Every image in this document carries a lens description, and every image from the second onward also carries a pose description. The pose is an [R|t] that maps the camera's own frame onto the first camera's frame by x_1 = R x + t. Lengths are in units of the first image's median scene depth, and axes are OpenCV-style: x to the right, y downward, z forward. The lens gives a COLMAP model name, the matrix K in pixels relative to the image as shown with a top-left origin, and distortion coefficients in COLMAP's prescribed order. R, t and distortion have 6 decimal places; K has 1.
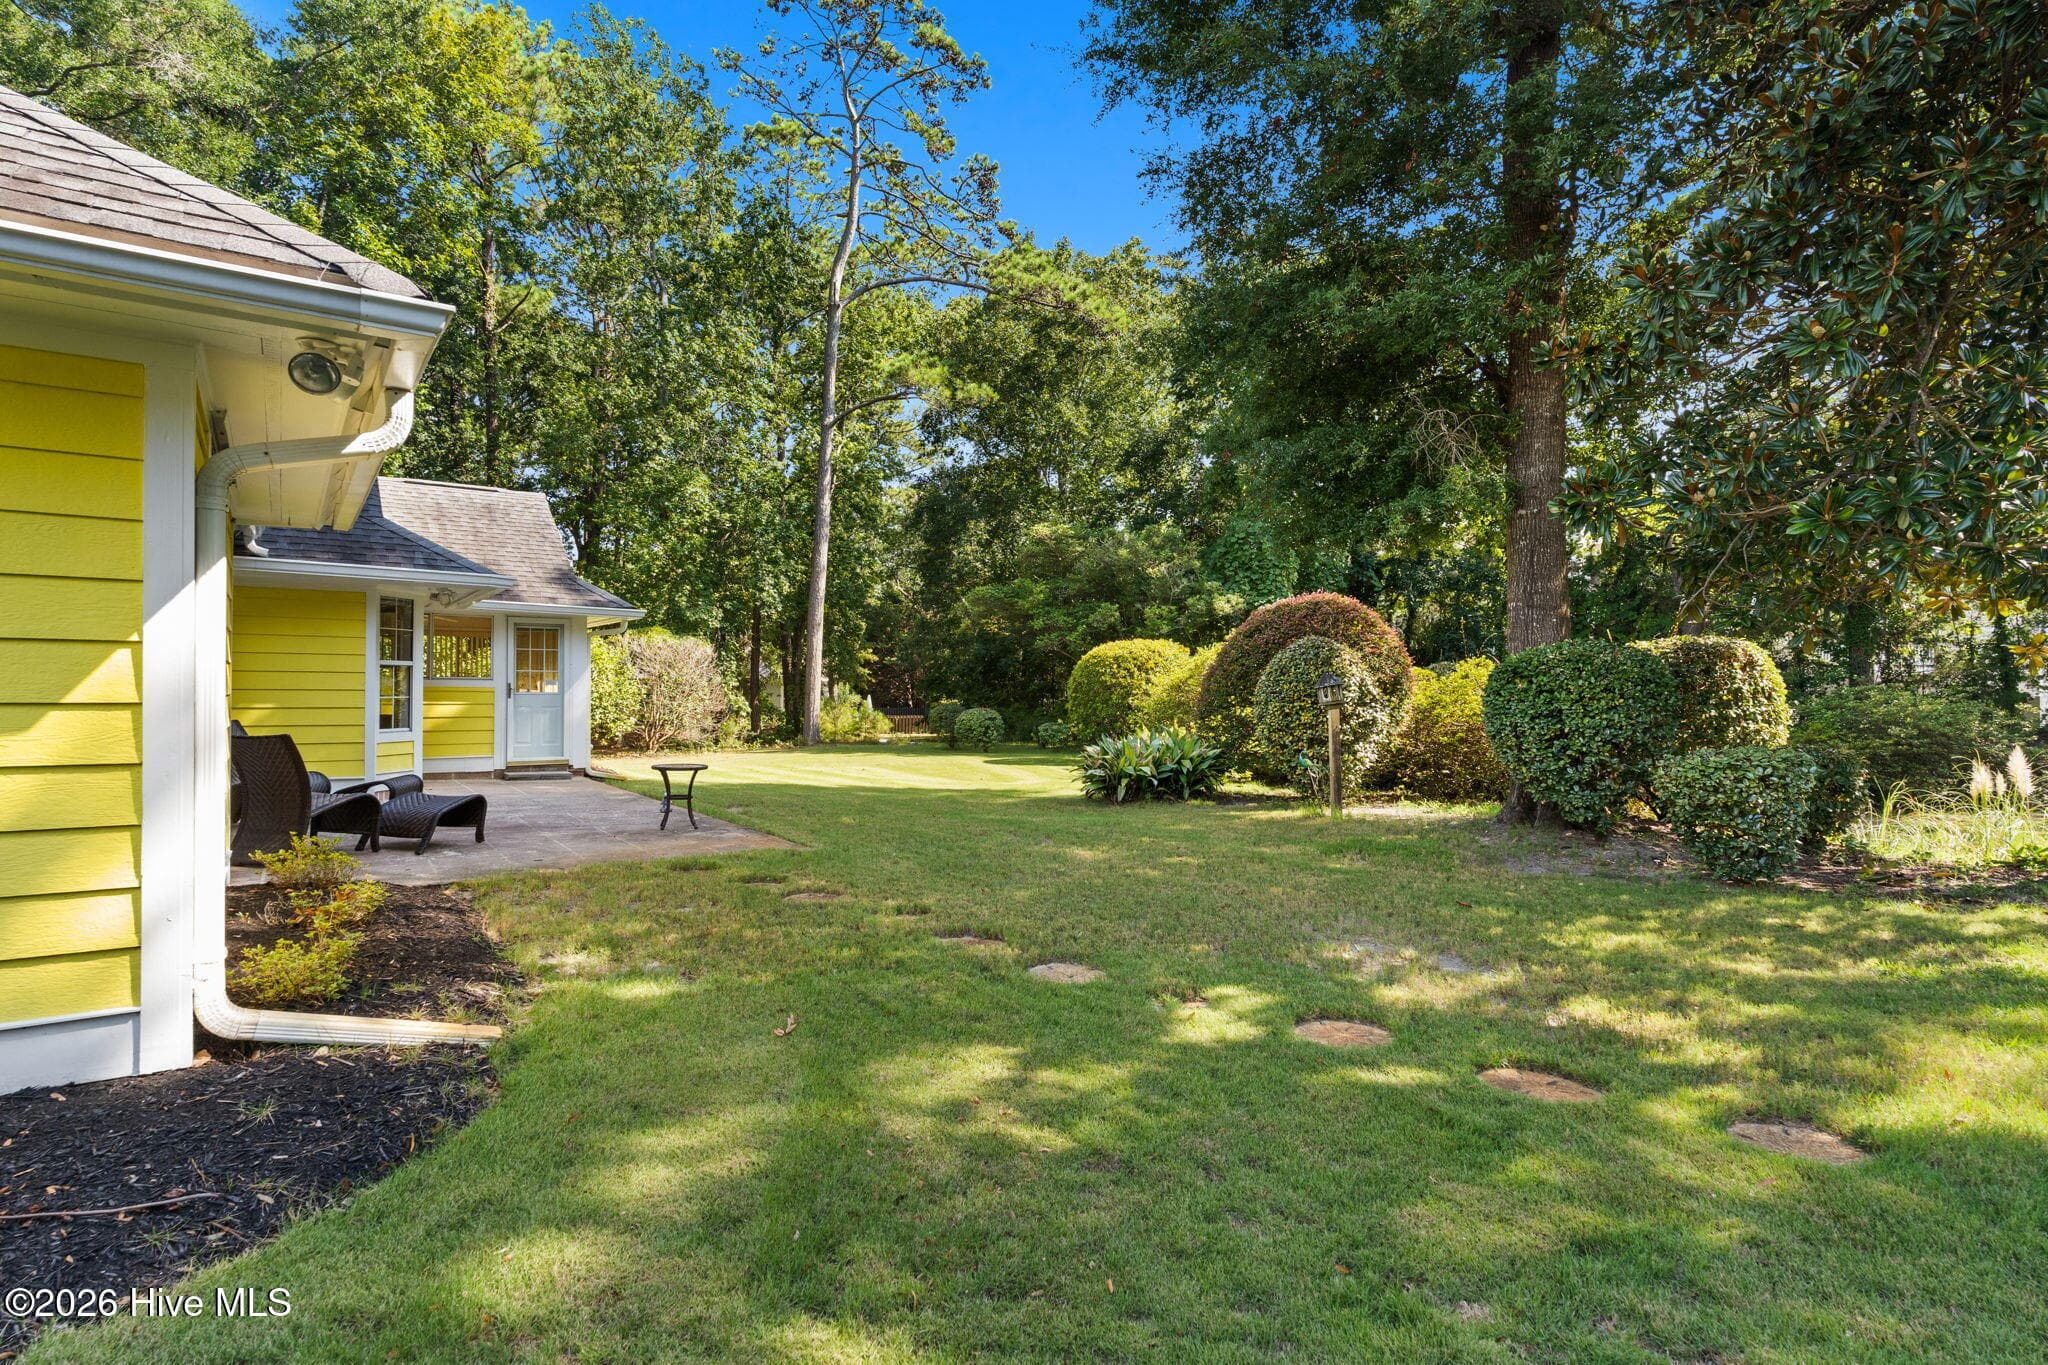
lens RADIAL K [[1052.9, 0, 1016.6], [0, 1052.9, 692.0], [0, 0, 1]] dist [-0.009179, 0.002850]
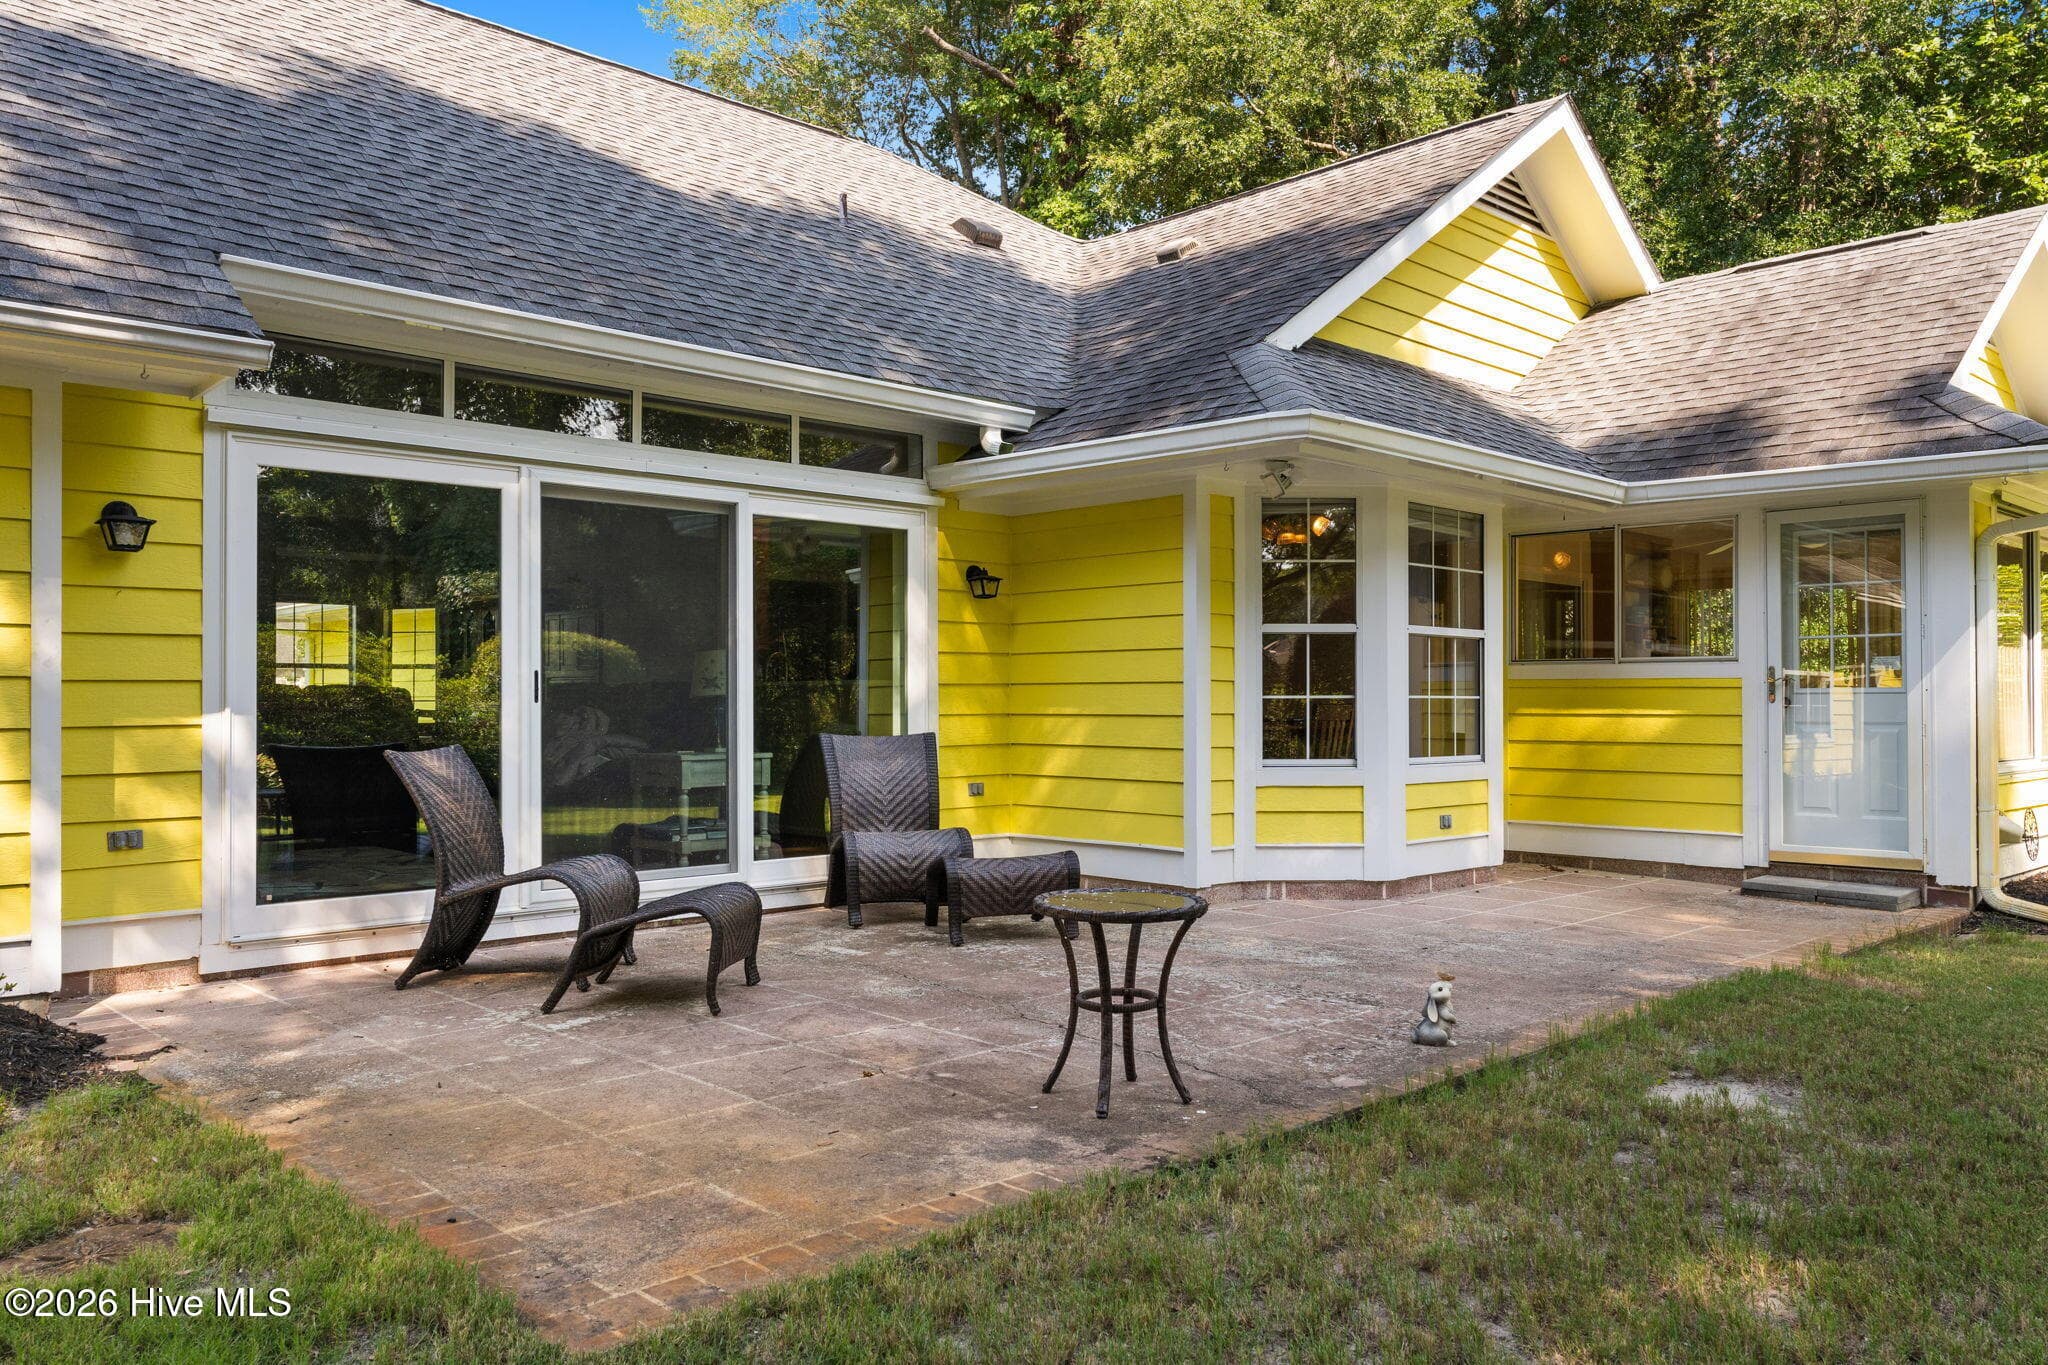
lens RADIAL K [[1535.0, 0, 1012.7], [0, 1535.0, 678.9], [0, 0, 1]] dist [0.004311, -0.003263]
pose [[0.127876, -0.020960, -0.991569, 0.049726], [-0.000681, 0.999775, -0.021221, 0.005270], [0.991790, 0.003389, 0.127833, 0.322292]]
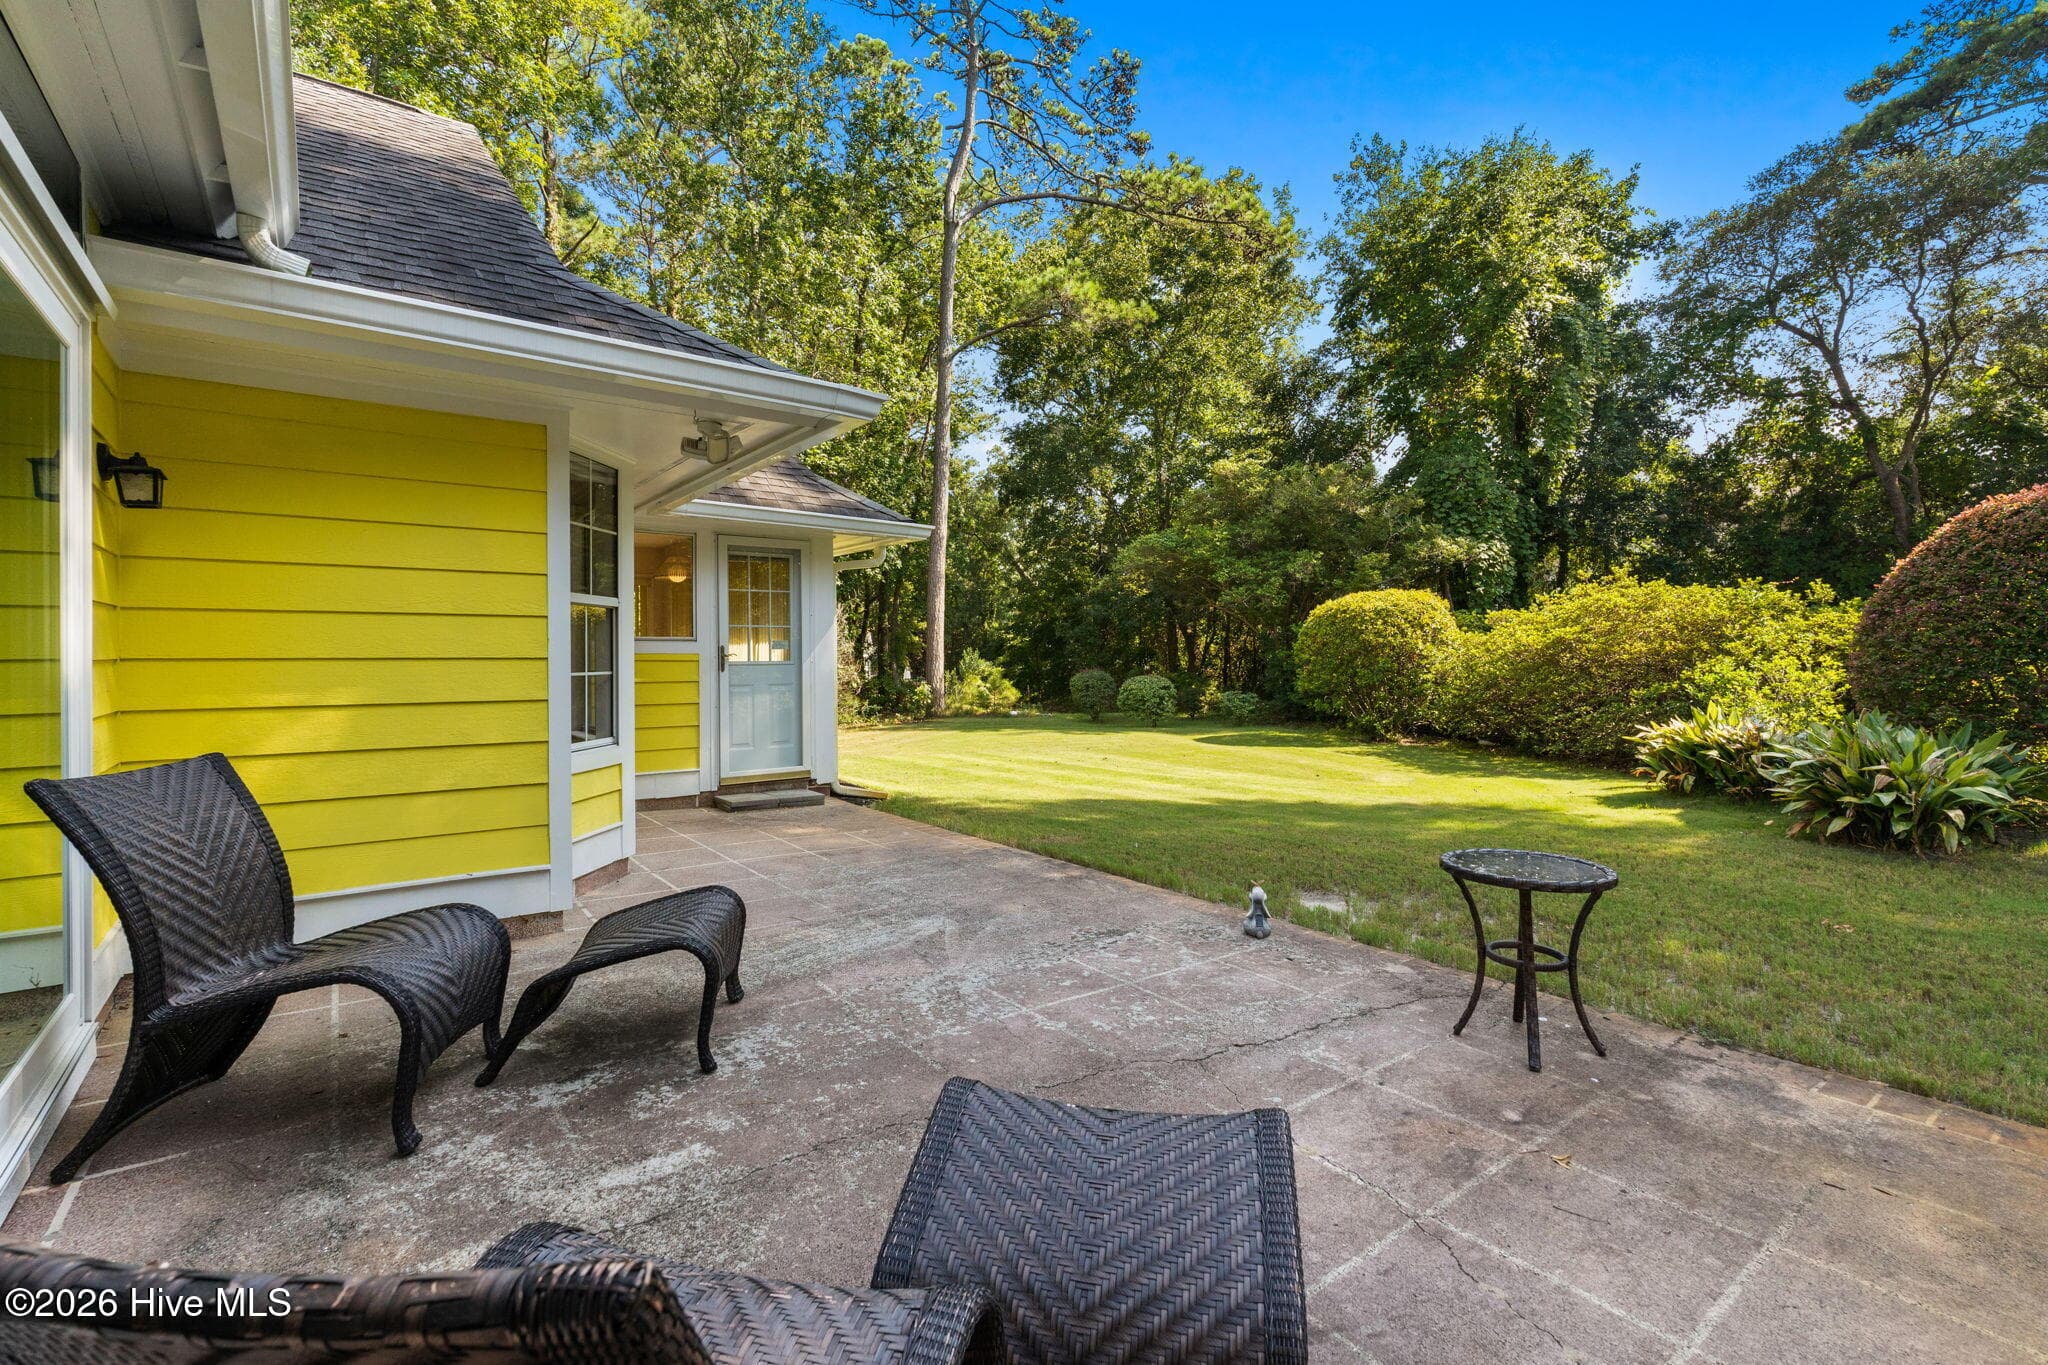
lens RADIAL K [[938.1, 0, 998.5], [0, 938.1, 652.3], [0, 0, 1]] dist [-0.001866, -0.000009]
pose [[0.999798, -0.011041, 0.016805, -0.175855], [0.011161, 0.999913, -0.007059, 0.000297], [-0.016725, 0.007245, 0.999834, 0.244451]]
